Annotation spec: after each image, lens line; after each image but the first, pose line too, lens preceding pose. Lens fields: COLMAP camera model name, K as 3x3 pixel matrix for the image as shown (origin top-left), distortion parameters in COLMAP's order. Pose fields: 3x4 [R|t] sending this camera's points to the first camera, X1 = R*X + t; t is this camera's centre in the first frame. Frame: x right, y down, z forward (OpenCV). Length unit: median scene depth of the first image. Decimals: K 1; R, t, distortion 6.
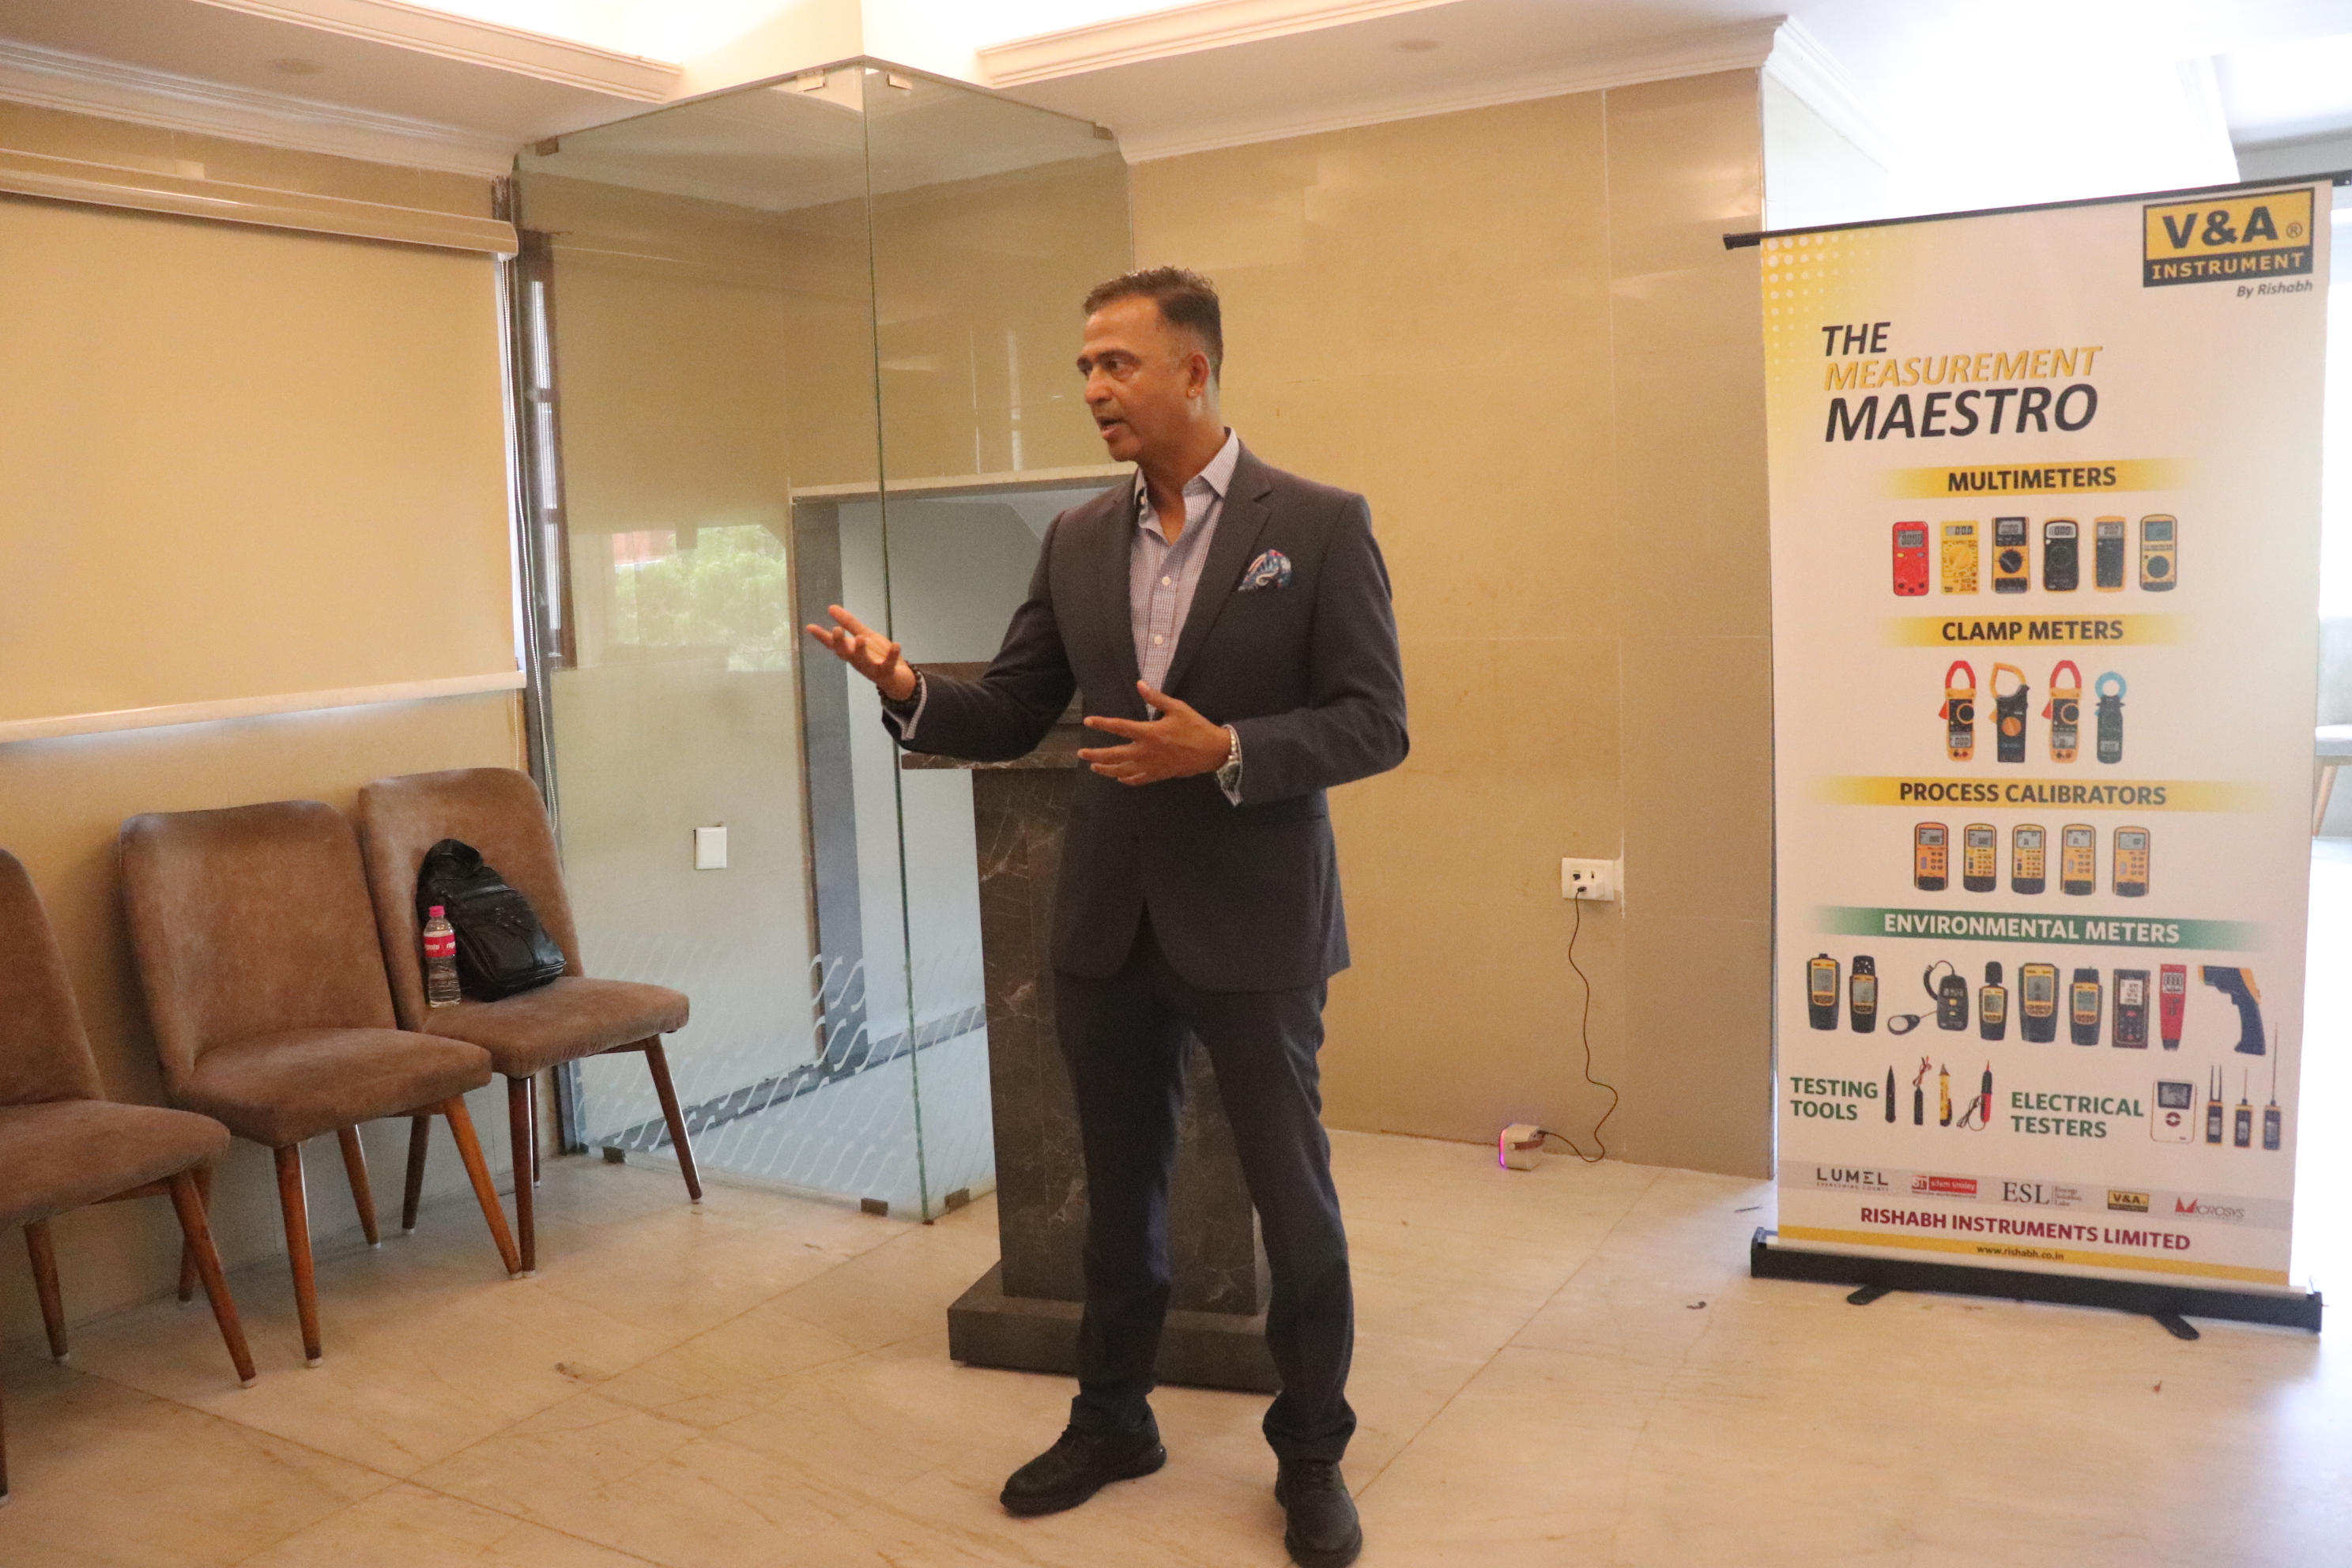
lens RADIAL K [[1943.4, 0, 1176.0], [0, 1943.4, 784.0], [0, 0, 1]] dist [-0.169845, 0.157861]
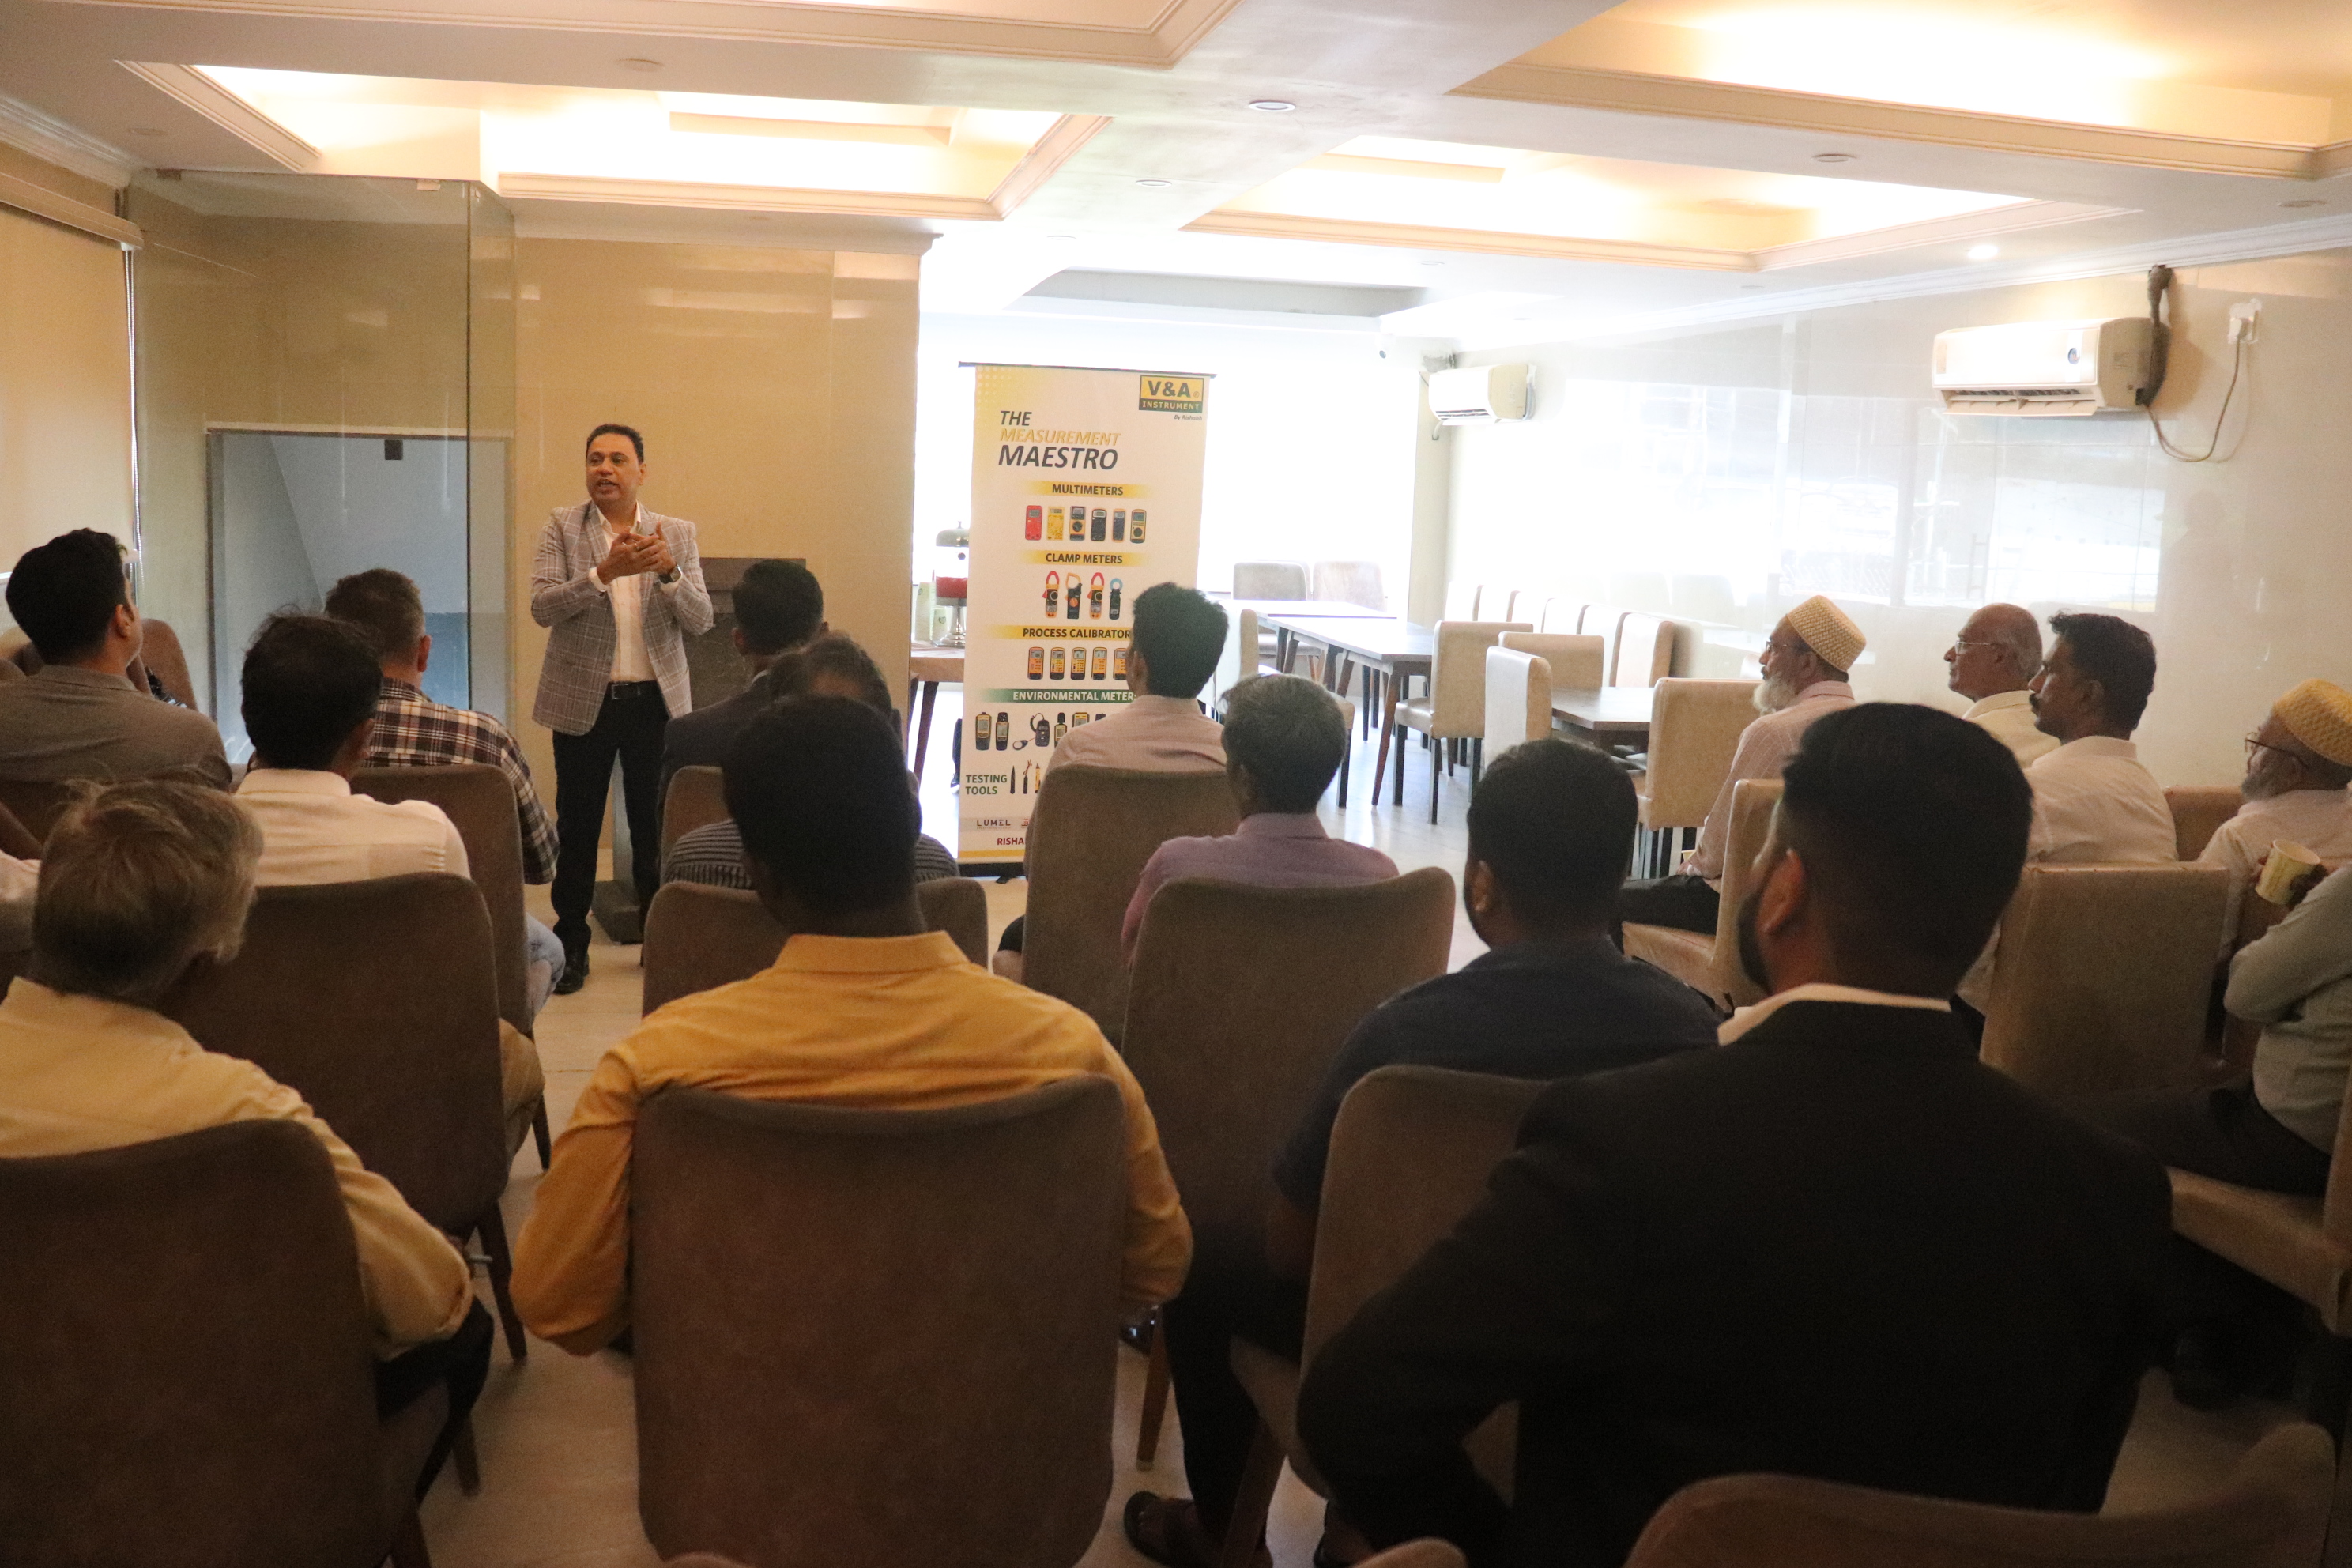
lens RADIAL K [[1943.4, 0, 1176.0], [0, 1943.4, 784.0], [0, 0, 1]] dist [-0.169845, 0.157861]
pose [[0.728267, -0.037480, 0.684268, -1.007021], [0.008942, 0.998938, 0.045199, 0.078654], [-0.685236, -0.026798, 0.727828, -0.709771]]
